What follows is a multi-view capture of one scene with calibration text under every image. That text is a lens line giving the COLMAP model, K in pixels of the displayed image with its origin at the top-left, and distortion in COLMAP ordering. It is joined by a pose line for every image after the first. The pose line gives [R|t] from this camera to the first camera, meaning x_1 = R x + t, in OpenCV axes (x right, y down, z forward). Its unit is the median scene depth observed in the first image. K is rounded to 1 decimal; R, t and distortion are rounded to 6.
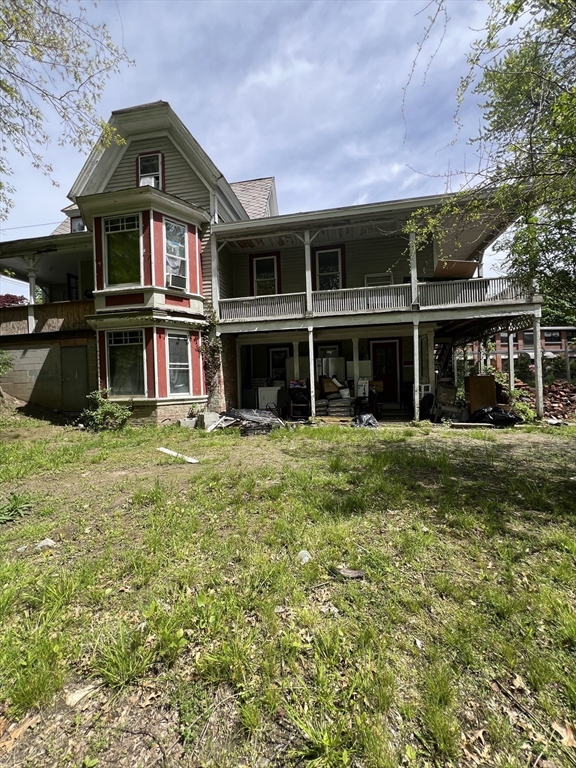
lens RADIAL K [[307.5, 0, 288.0], [0, 307.5, 384.0], [0, 0, 1]] dist [0.000682, 0.000020]
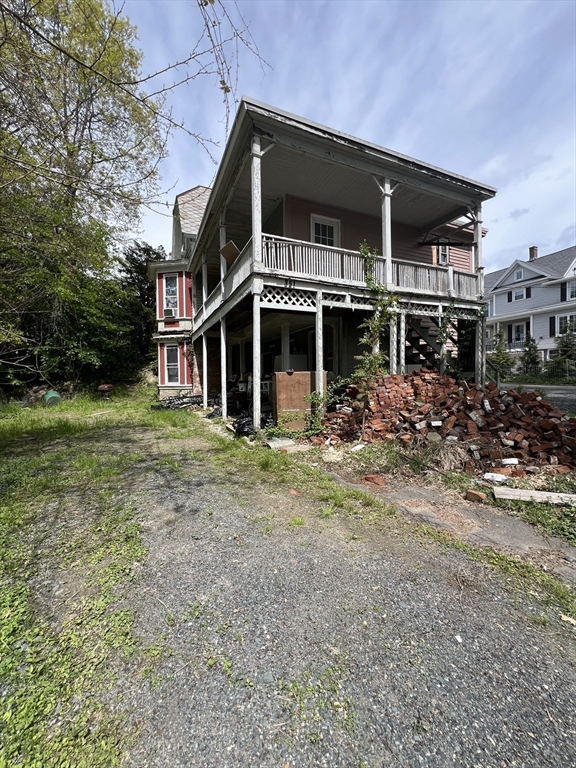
lens RADIAL K [[310.2, 0, 288.0], [0, 310.2, 384.0], [0, 0, 1]] dist [0.000276, 0.000003]
pose [[0.567659, 0.049418, -0.821779, 1.296985], [-0.013803, 0.998628, 0.050518, -0.050647], [0.823148, -0.017334, 0.567562, 0.567666]]
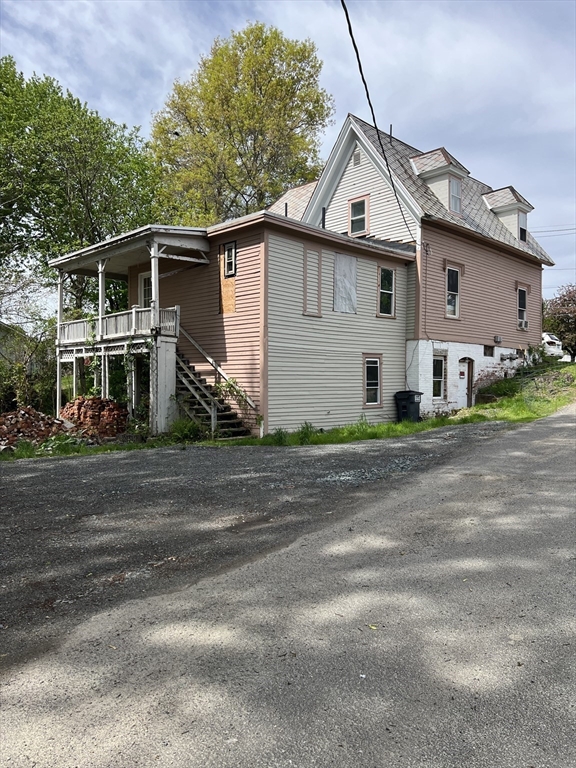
lens RADIAL K [[572.3, 0, 288.0], [0, 572.3, 384.0], [0, 0, 1]] dist [0.006934, -0.003781]
pose [[-0.573259, 0.043998, -0.818192, 2.068017], [0.018012, 0.998993, 0.041101, -0.166795], [0.819176, 0.008824, -0.573474, 2.933759]]
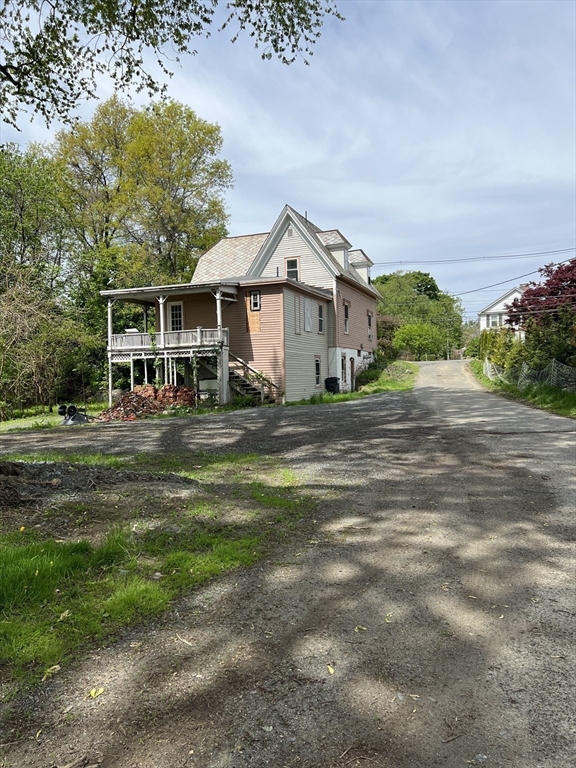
lens RADIAL K [[572.3, 0, 288.0], [0, 572.3, 384.0], [0, 0, 1]] dist [0.006934, -0.003781]
pose [[-0.198616, 0.055179, -0.978523, 3.700145], [0.023264, 0.998398, 0.051578, -0.197903], [0.979801, -0.012520, -0.199582, 2.512131]]
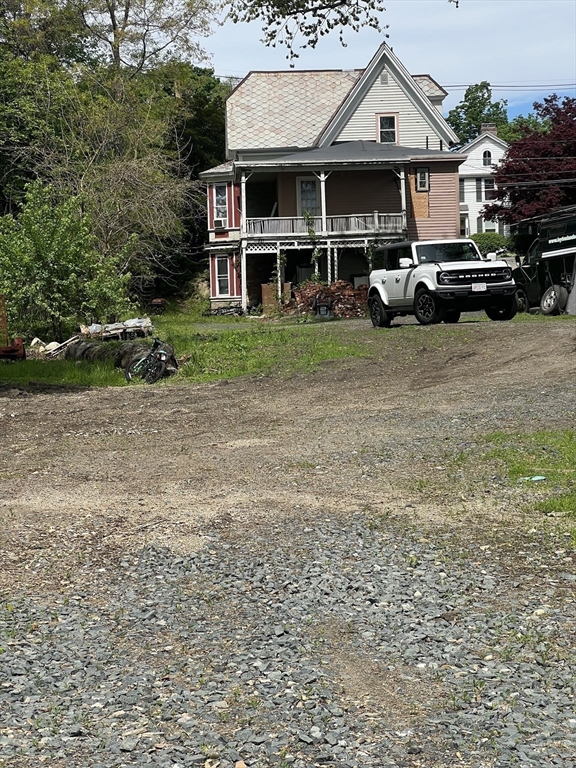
lens RADIAL K [[1688.5, 0, 288.0], [0, 1688.5, 384.0], [0, 0, 1]] dist [0.005748, 0.052427]
pose [[0.219010, 0.077709, -0.972623, 7.956279], [0.013834, 0.996476, 0.082730, -0.216729], [0.975625, -0.031574, 0.217163, -0.545720]]
